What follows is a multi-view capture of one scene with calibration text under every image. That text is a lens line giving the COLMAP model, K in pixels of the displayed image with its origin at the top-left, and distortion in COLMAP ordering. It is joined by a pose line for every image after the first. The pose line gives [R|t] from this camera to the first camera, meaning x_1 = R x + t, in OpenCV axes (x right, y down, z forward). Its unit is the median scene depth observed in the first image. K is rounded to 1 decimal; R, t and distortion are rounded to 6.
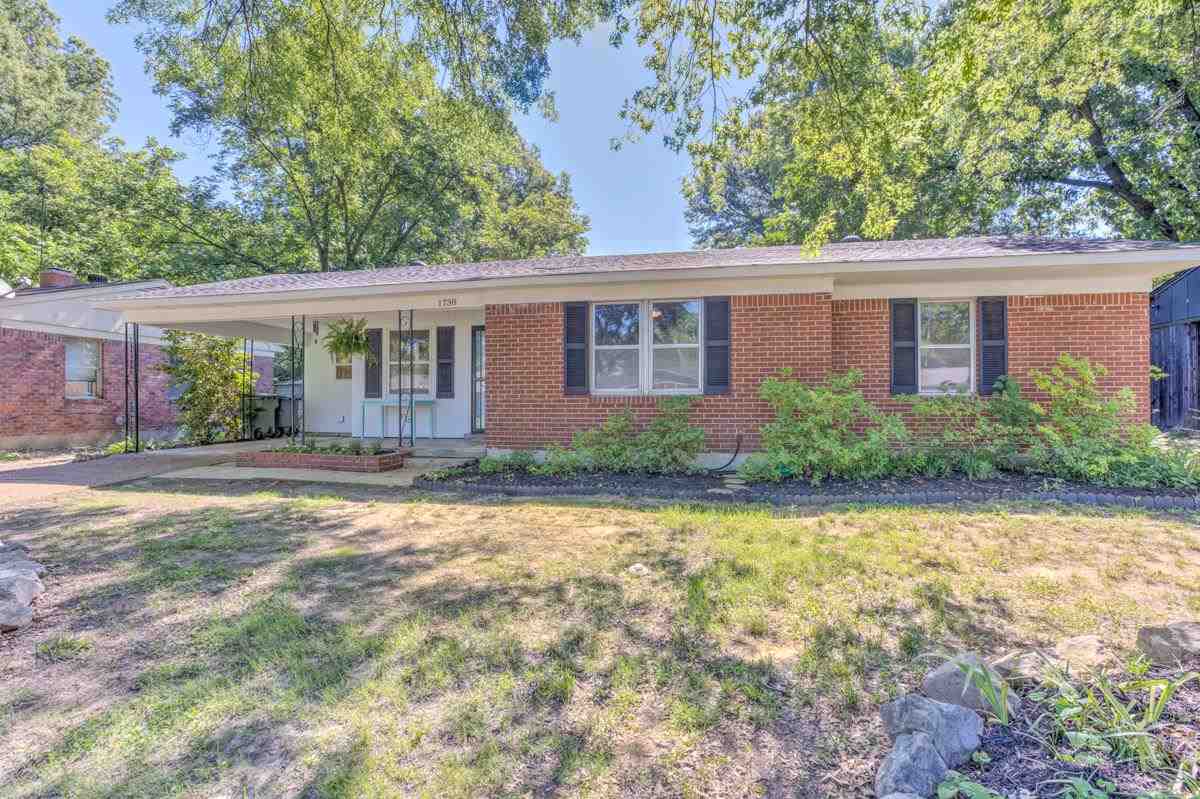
lens RADIAL K [[565.4, 0, 611.3], [0, 565.4, 400.0], [0, 0, 1]] dist [-0.045000, 0.012783]
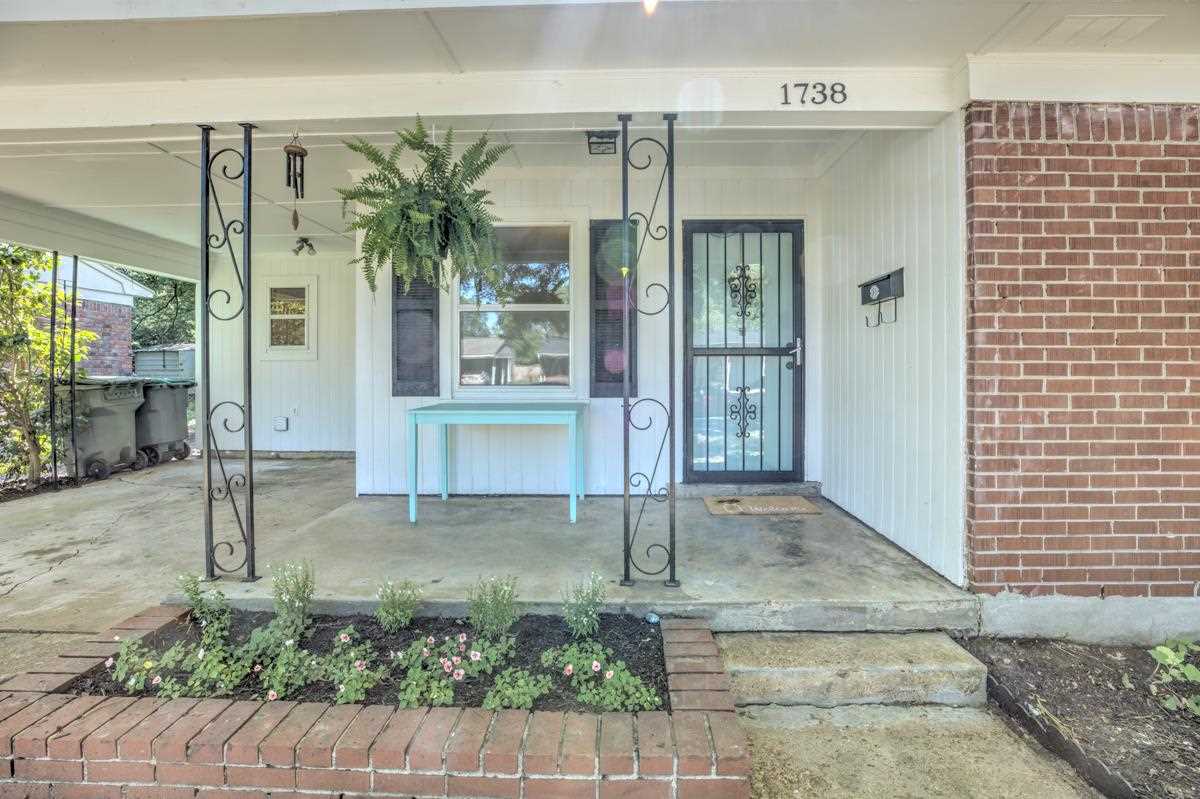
lens RADIAL K [[544.2, 0, 599.9], [0, 544.2, 378.2], [0, 0, 1]] dist [-0.025035, 0.000761]
pose [[0.984570, 0.002230, 0.174977, -0.309847], [-0.005215, 0.999849, 0.016601, -0.019881], [-0.174913, -0.017257, 0.984433, 0.510118]]
